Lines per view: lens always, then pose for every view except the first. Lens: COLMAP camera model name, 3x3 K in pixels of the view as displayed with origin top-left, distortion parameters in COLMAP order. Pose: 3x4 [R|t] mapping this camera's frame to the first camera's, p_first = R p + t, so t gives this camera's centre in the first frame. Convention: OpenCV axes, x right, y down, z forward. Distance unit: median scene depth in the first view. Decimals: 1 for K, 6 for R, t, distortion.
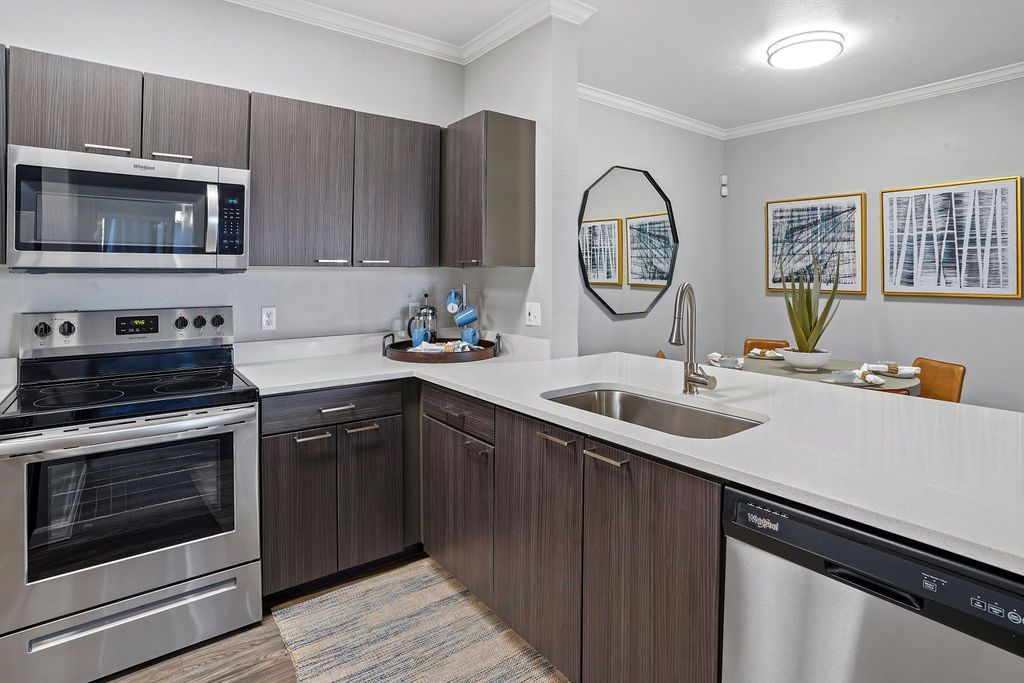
lens RADIAL K [[530.0, 0, 512.0], [0, 530.0, 341.5], [0, 0, 1]] dist [0.000004, 0.000489]
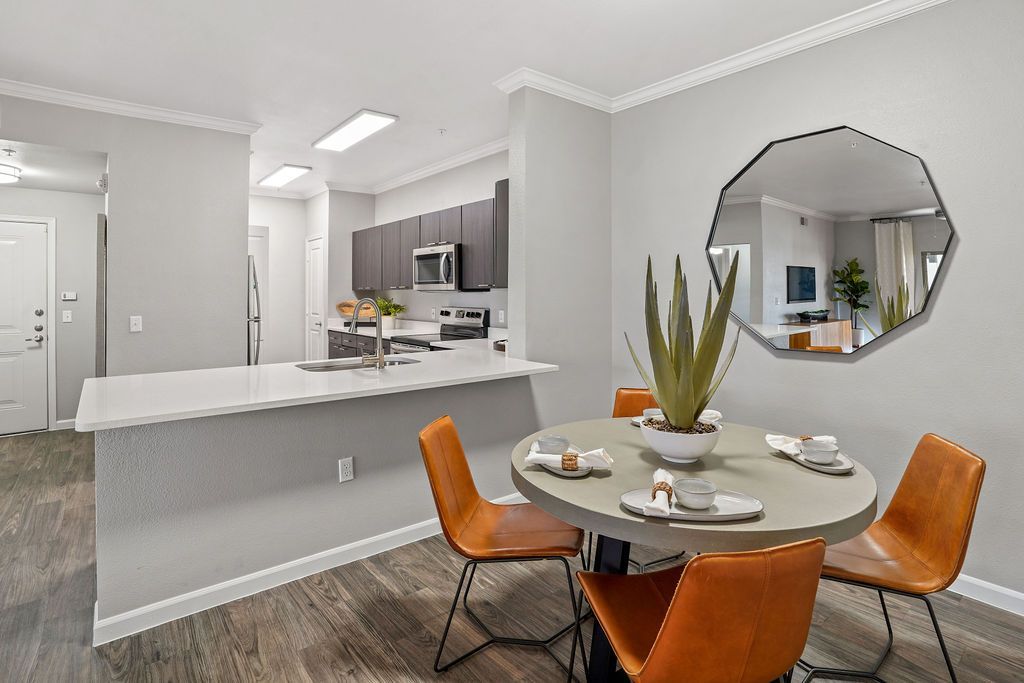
lens RADIAL K [[530.0, 0, 512.0], [0, 530.0, 341.5], [0, 0, 1]] dist [0.000004, 0.000489]
pose [[0.029438, 0.100558, -0.994496, 1.647639], [-0.114686, 0.988696, 0.096577, -0.165086], [0.992966, 0.111211, 0.040638, 1.169357]]
